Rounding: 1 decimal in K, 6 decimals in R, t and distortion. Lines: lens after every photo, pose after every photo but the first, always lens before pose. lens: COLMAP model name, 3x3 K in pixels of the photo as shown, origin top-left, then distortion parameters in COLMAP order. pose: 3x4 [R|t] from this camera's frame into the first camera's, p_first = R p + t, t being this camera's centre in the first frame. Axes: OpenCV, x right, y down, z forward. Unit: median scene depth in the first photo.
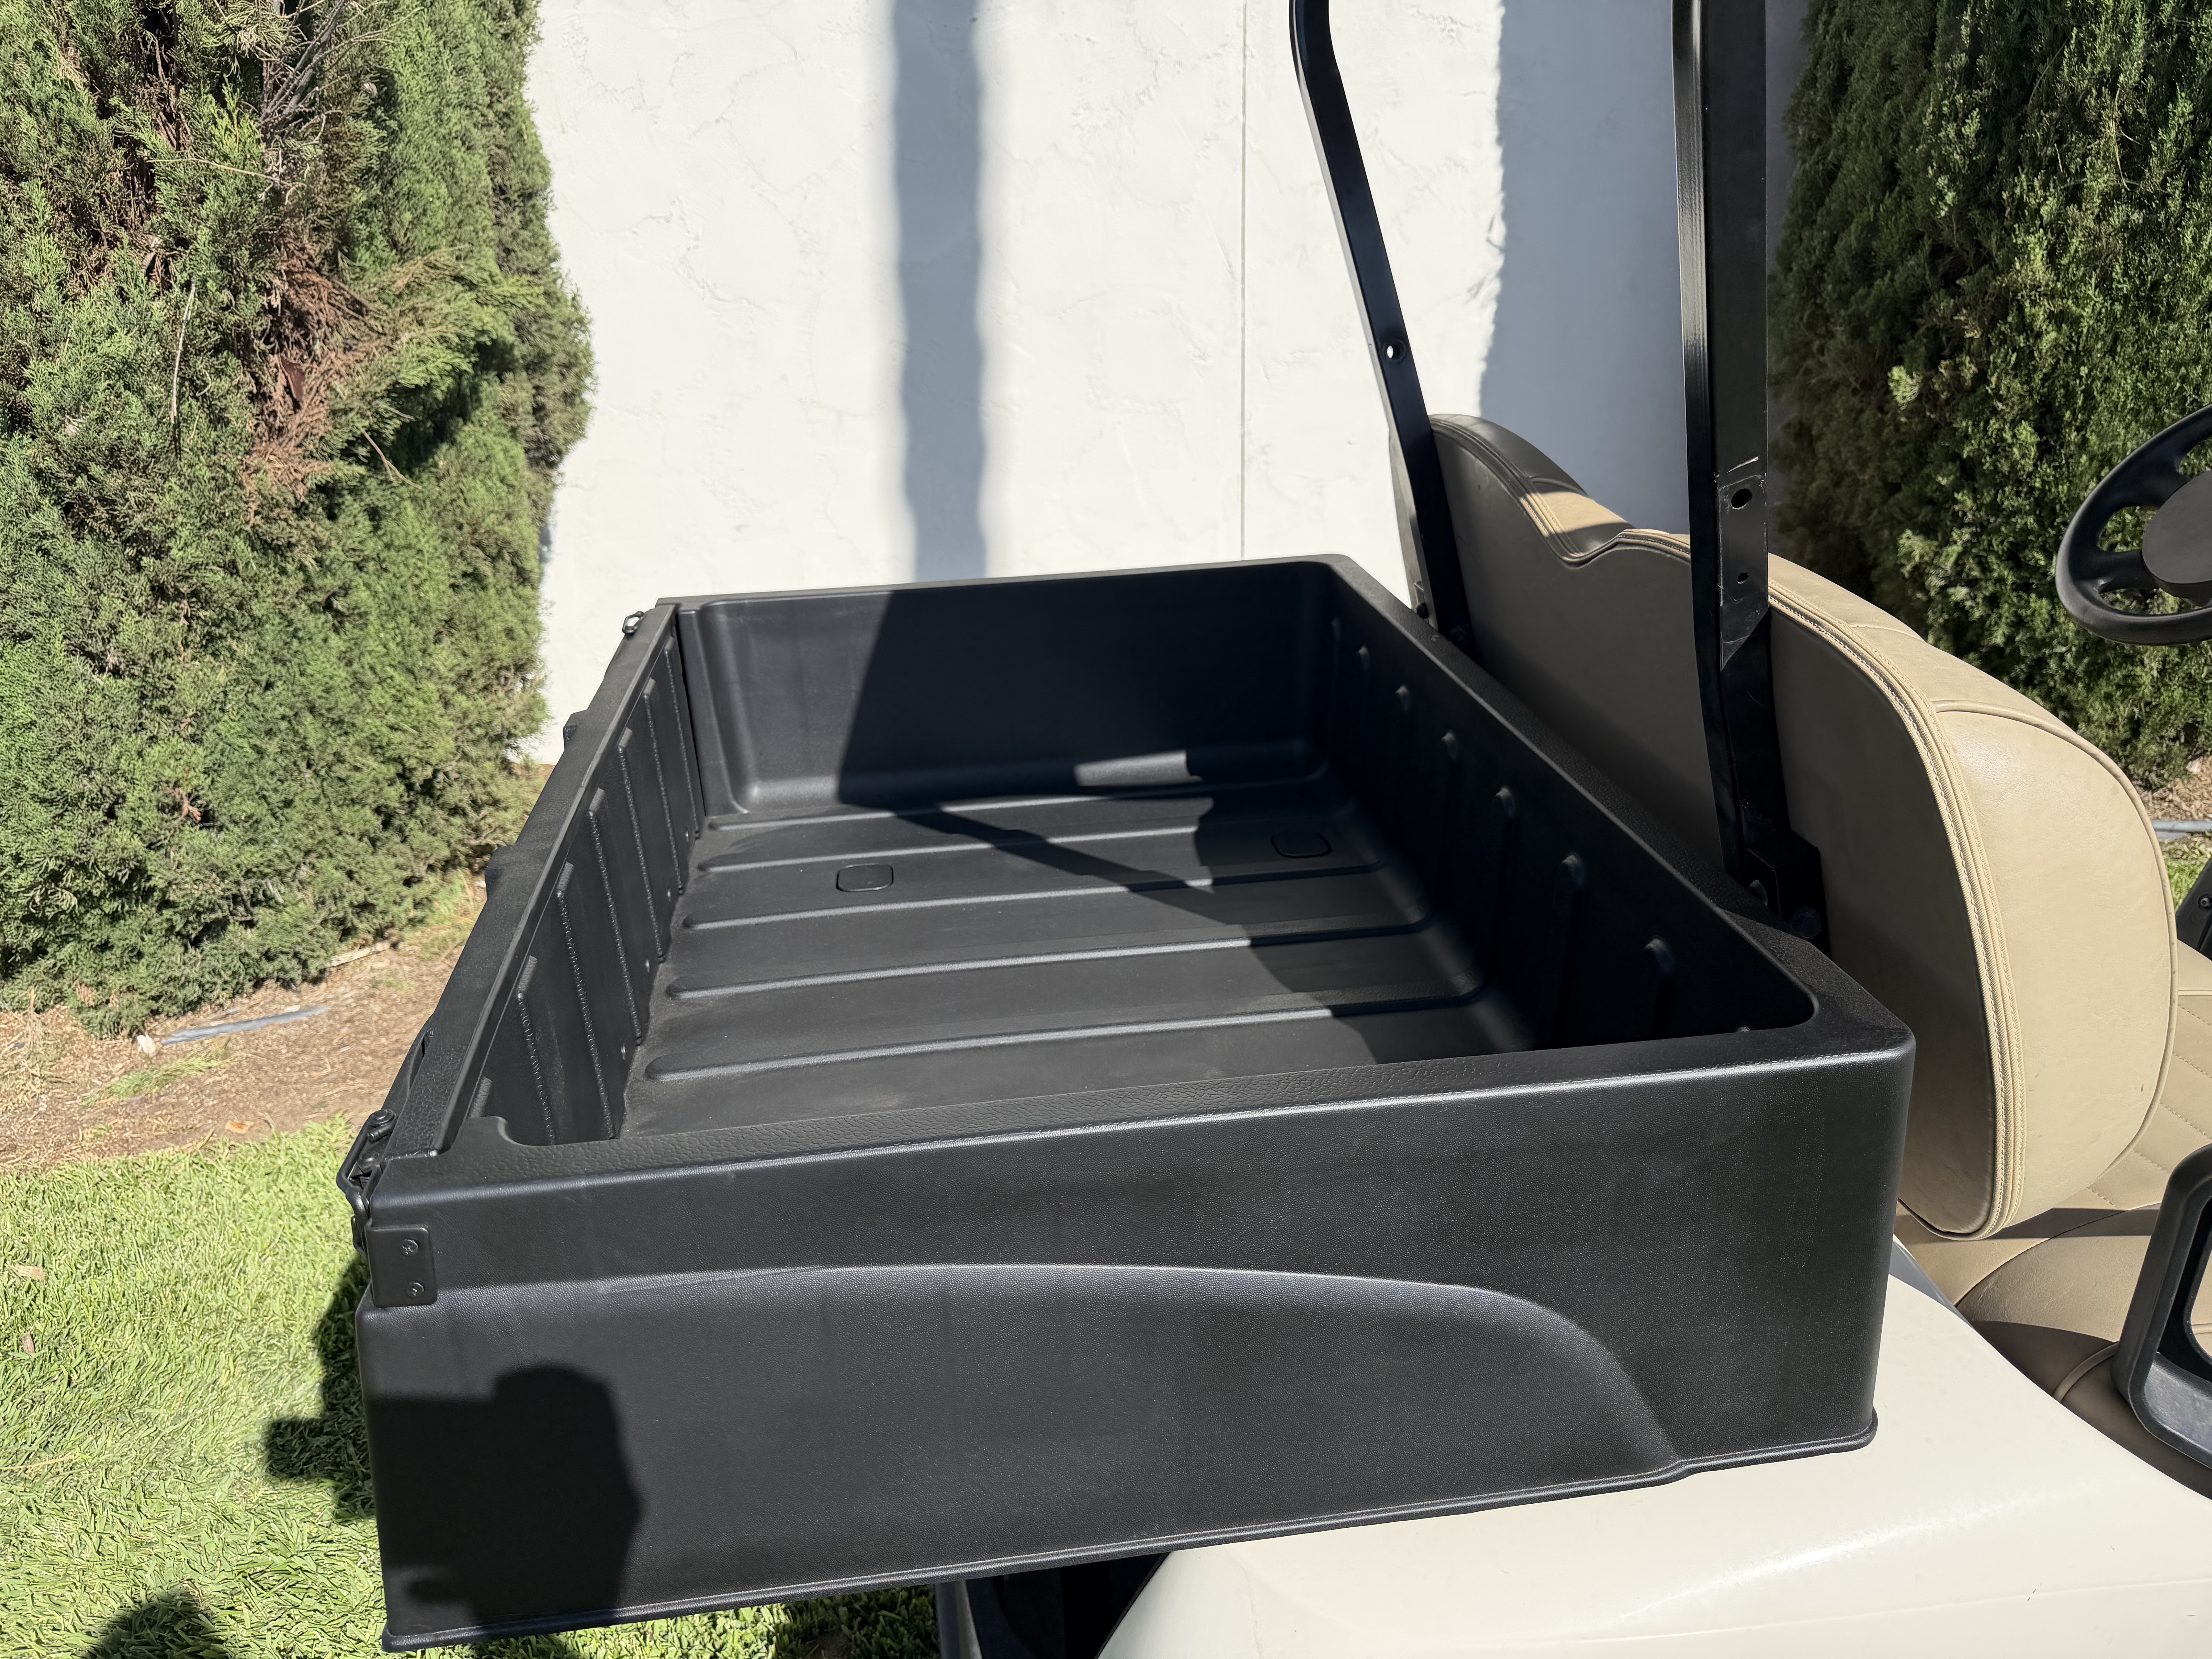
lens RADIAL K [[1571.5, 0, 1166.5], [0, 1571.5, 826.6], [0, 0, 1]] dist [0.022019, -0.034861]
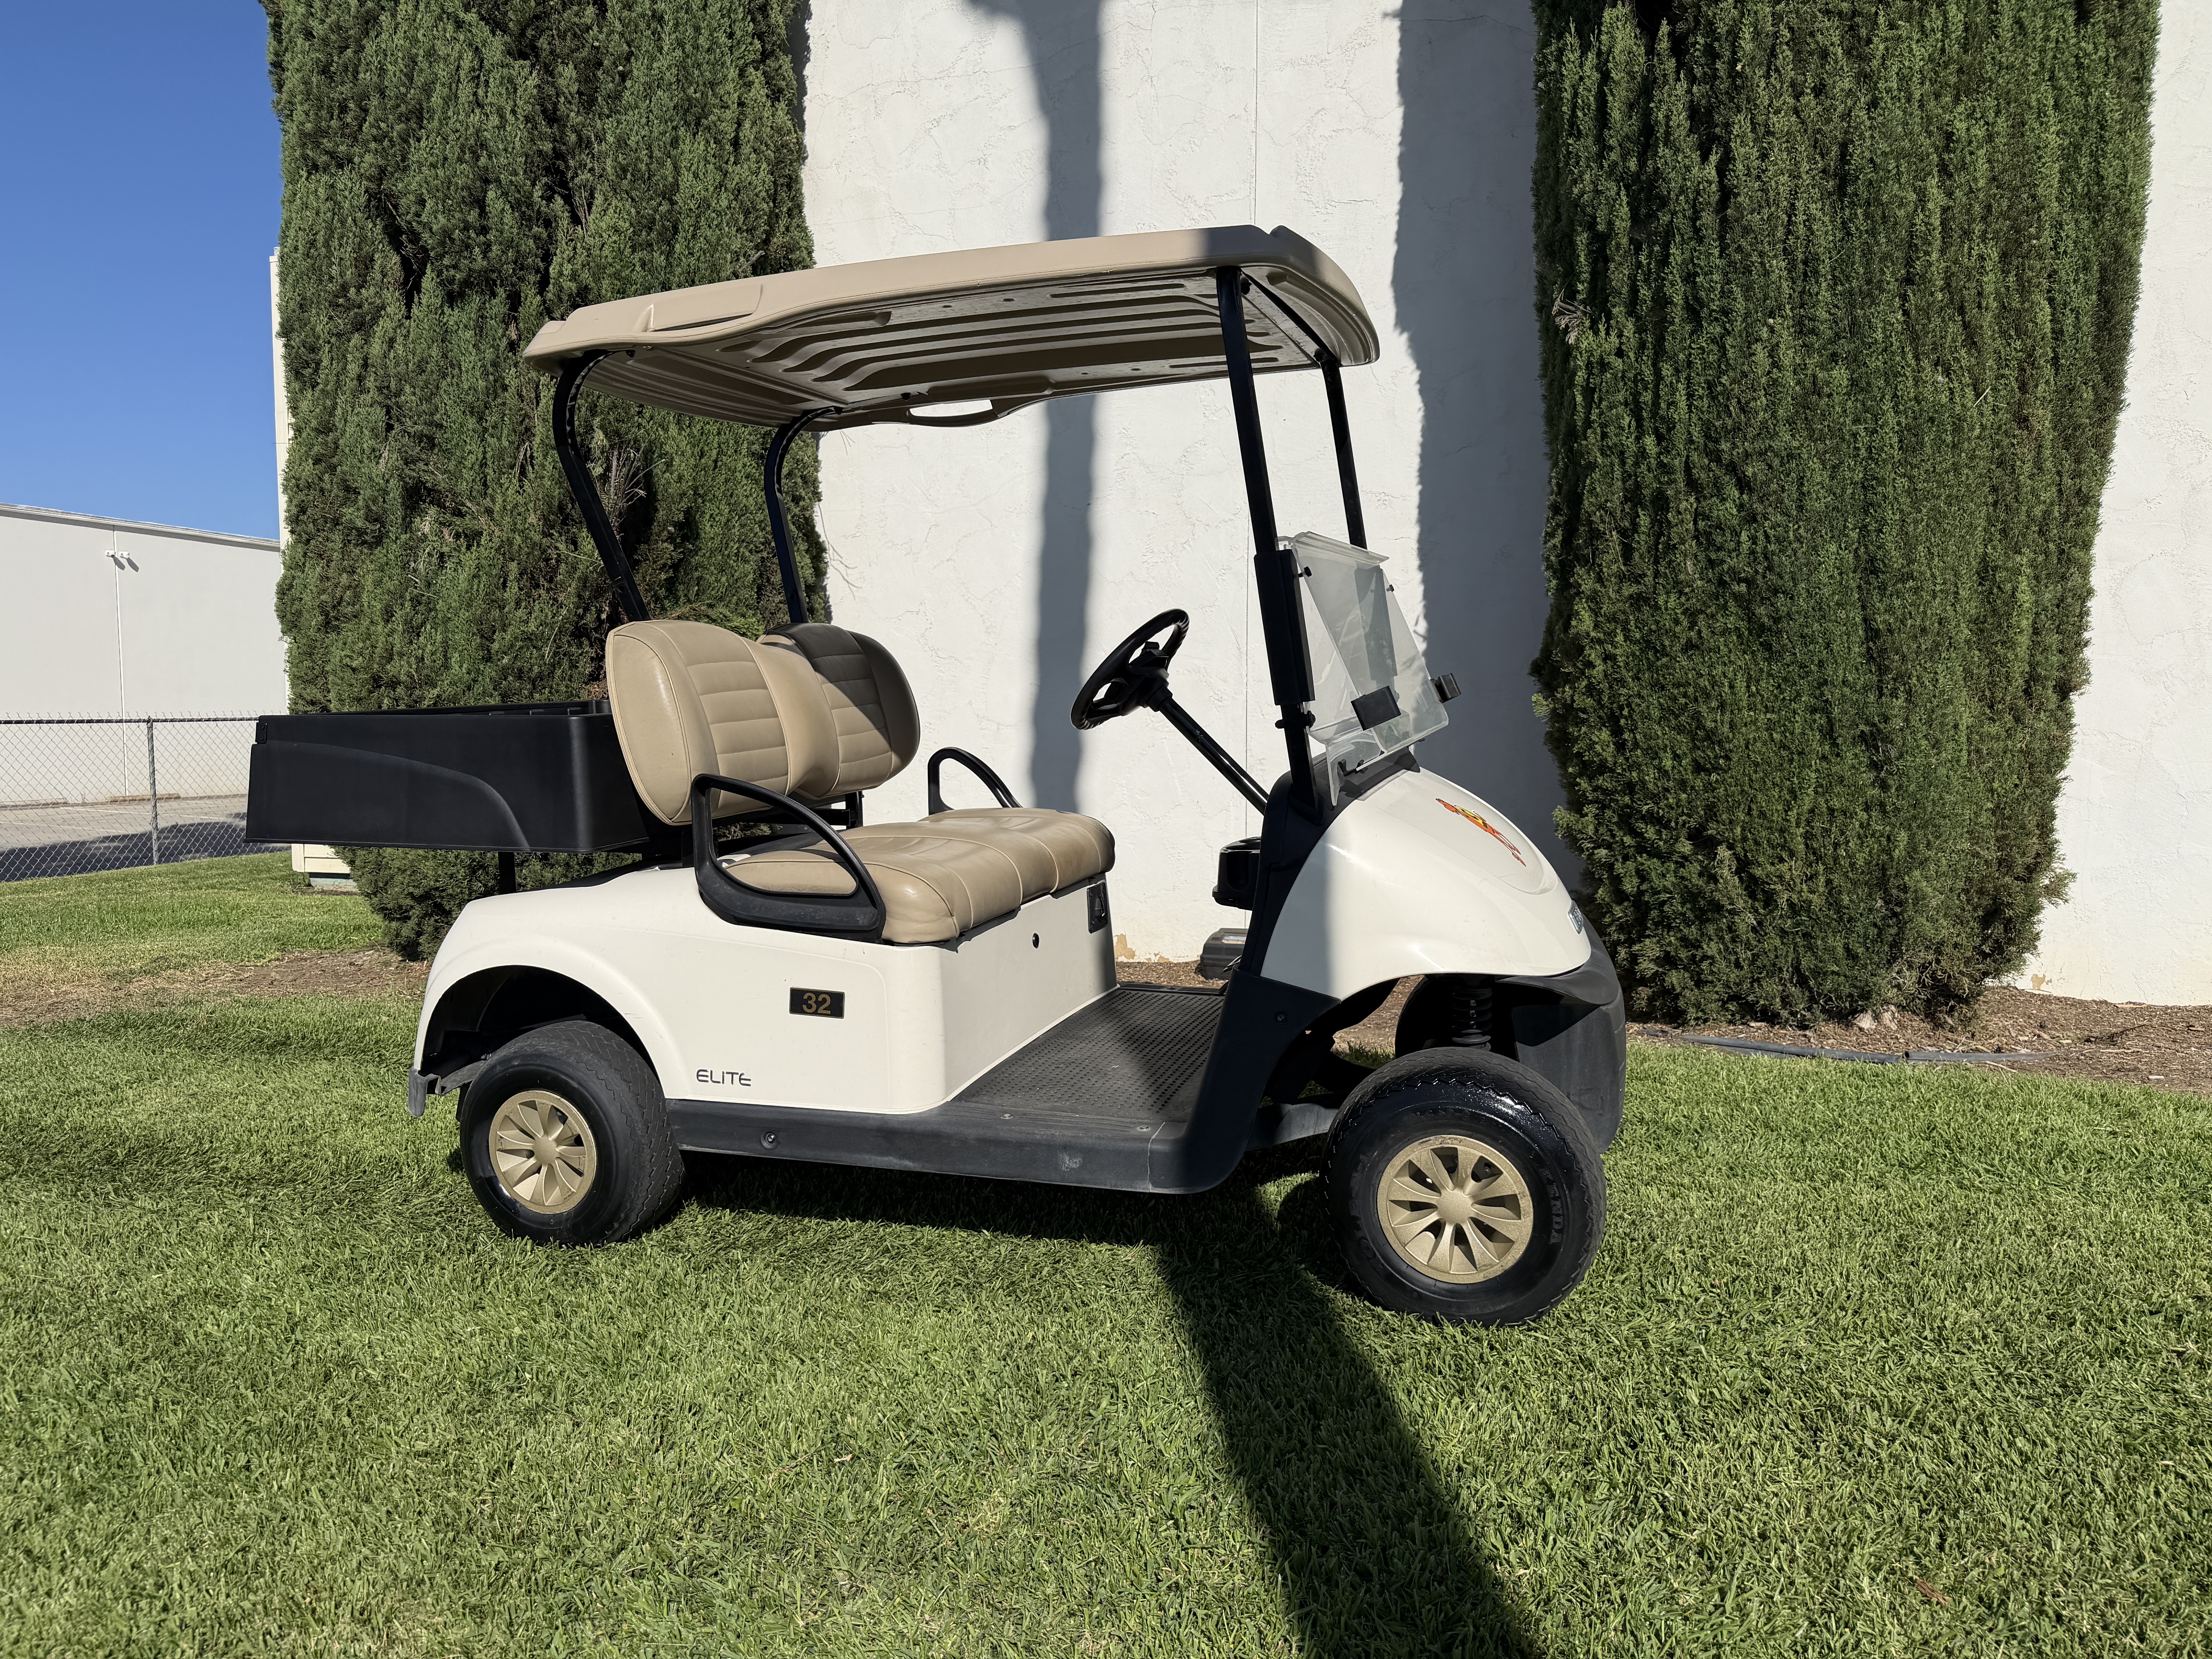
lens RADIAL K [[1571.5, 0, 1107.4], [0, 1571.5, 826.6], [0, 0, 1]] dist [0.022019, -0.034861]
pose [[0.892710, 0.060641, -0.446533, 0.771555], [-0.185533, 0.952482, -0.241567, 0.255892], [0.410665, 0.298496, 0.861542, -0.389509]]
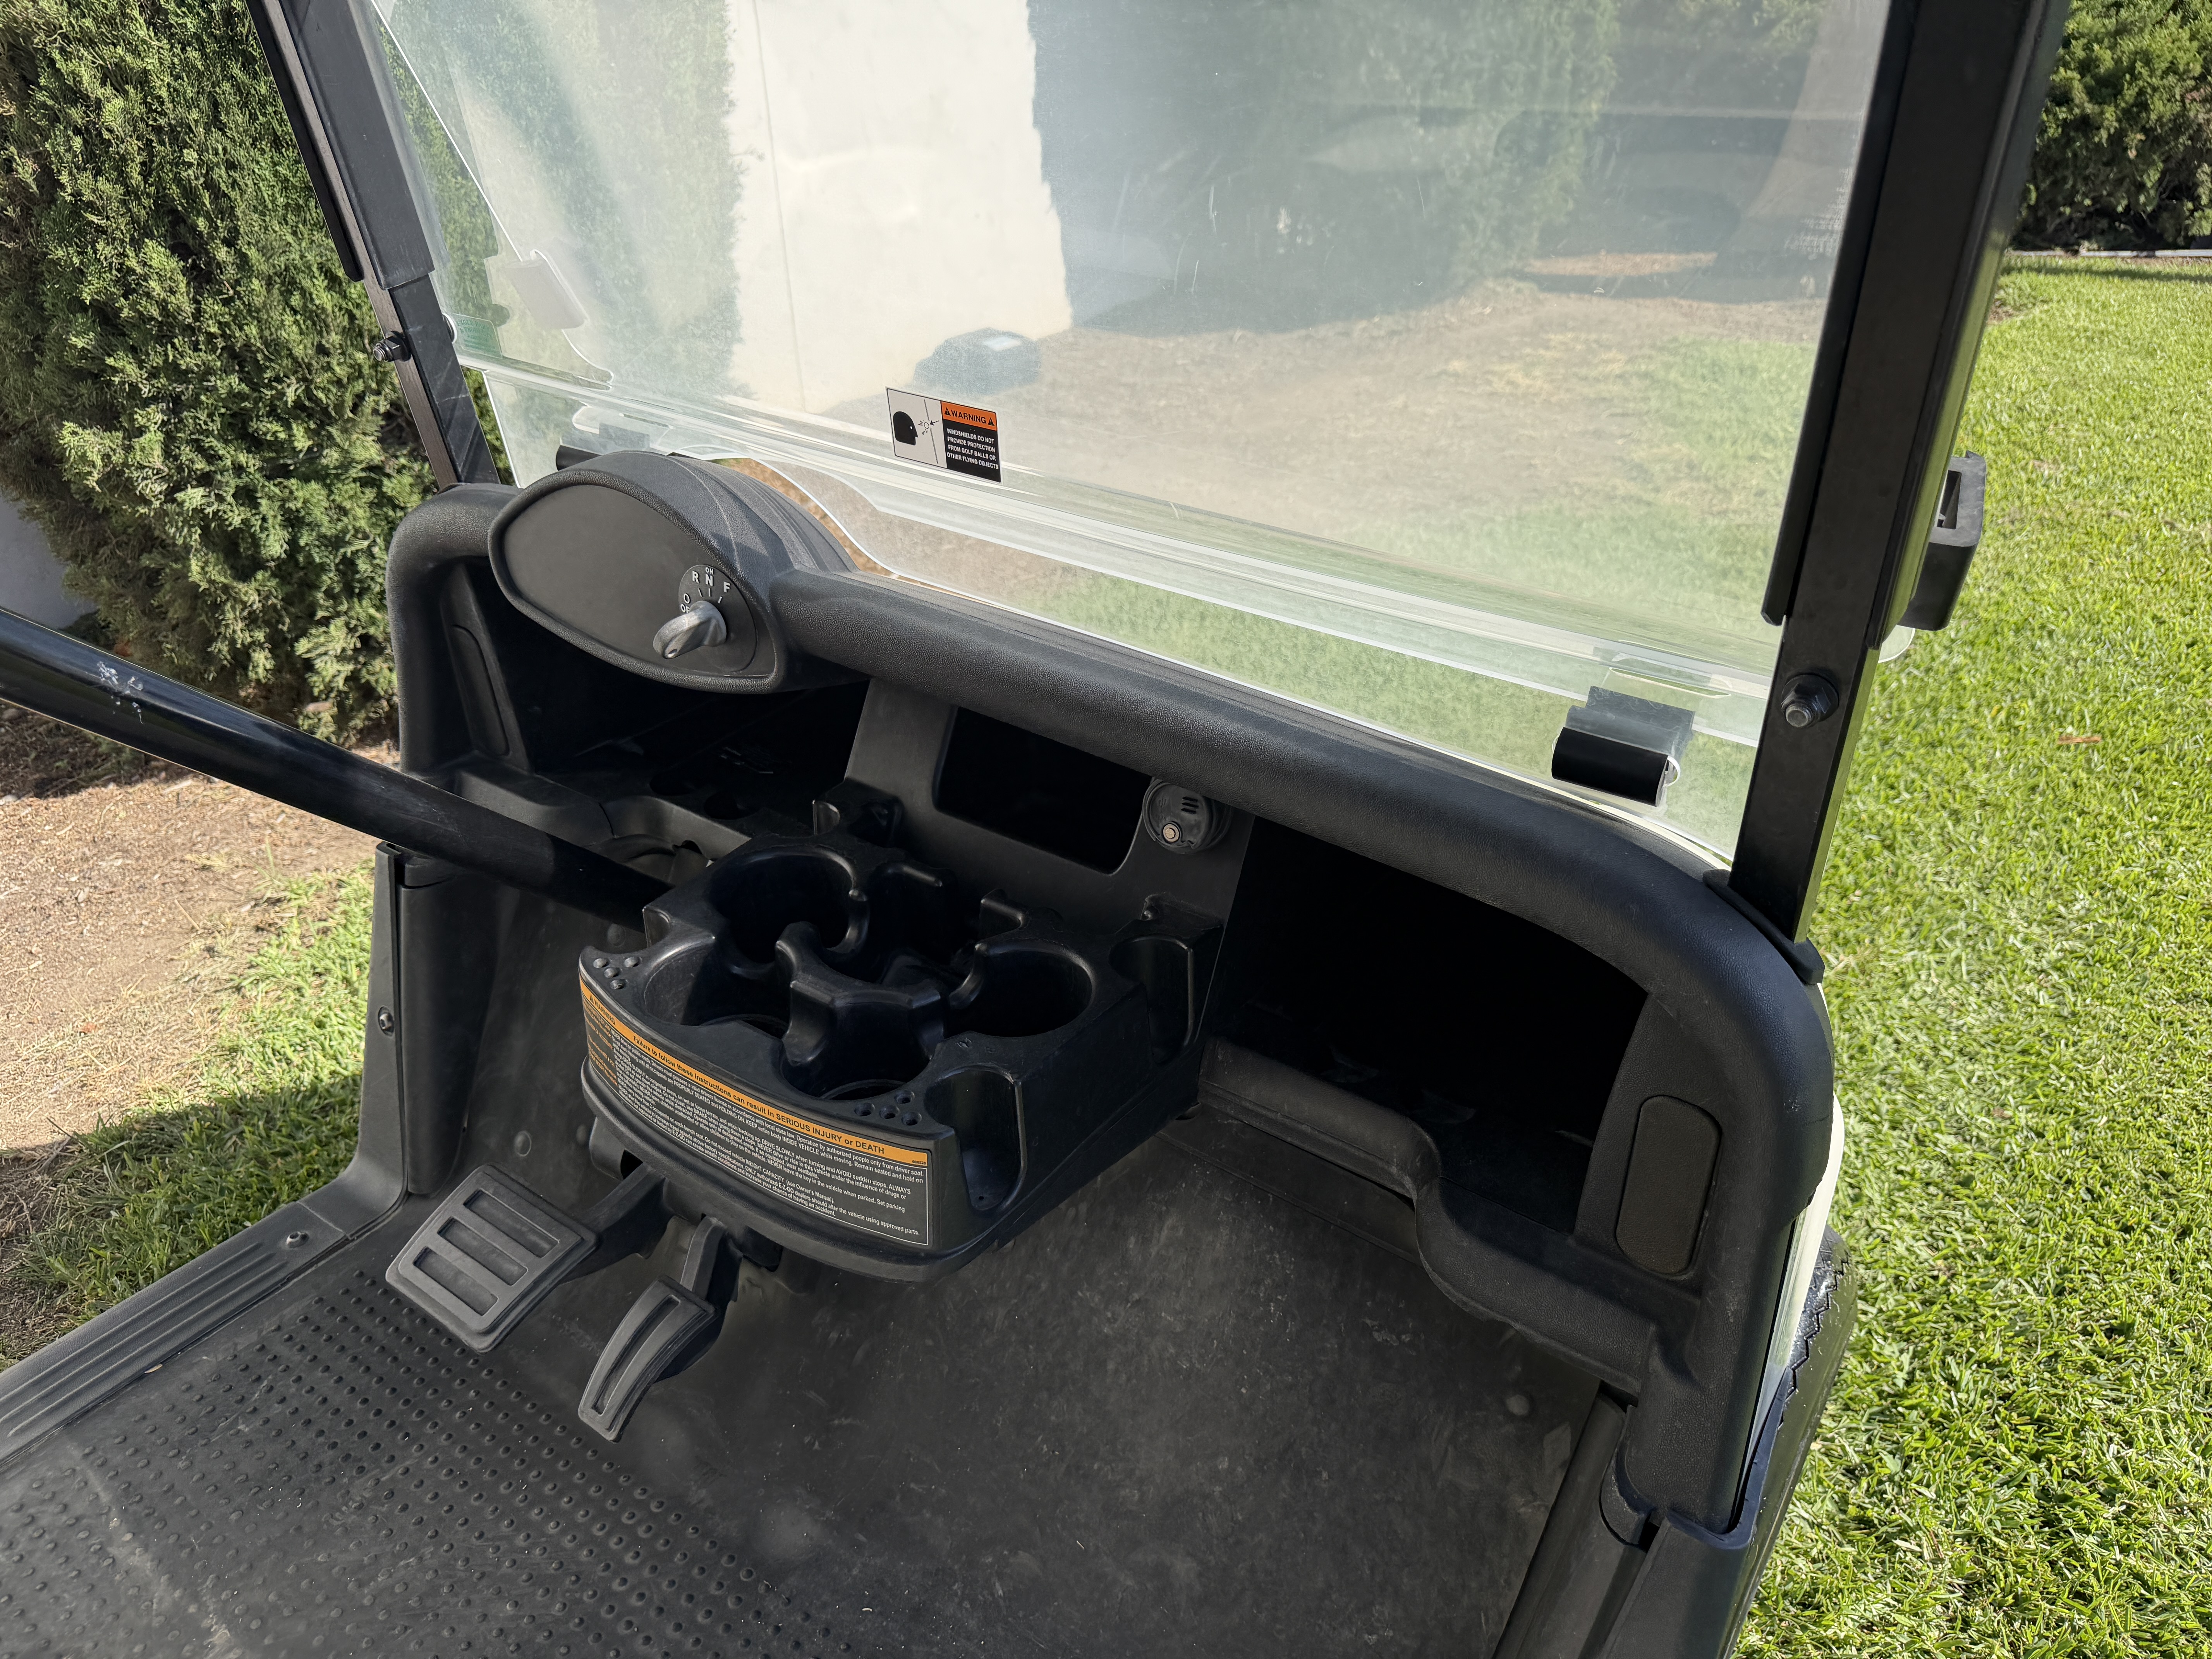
lens RADIAL K [[1571.5, 0, 1093.5], [0, 1571.5, 846.1], [0, 0, 1]] dist [0.022019, -0.034861]
pose [[0.711231, -0.343423, 0.613360, 0.321186], [0.272467, 0.939010, 0.209813, -0.042214], [-0.648006, 0.017895, 0.761425, 0.220213]]
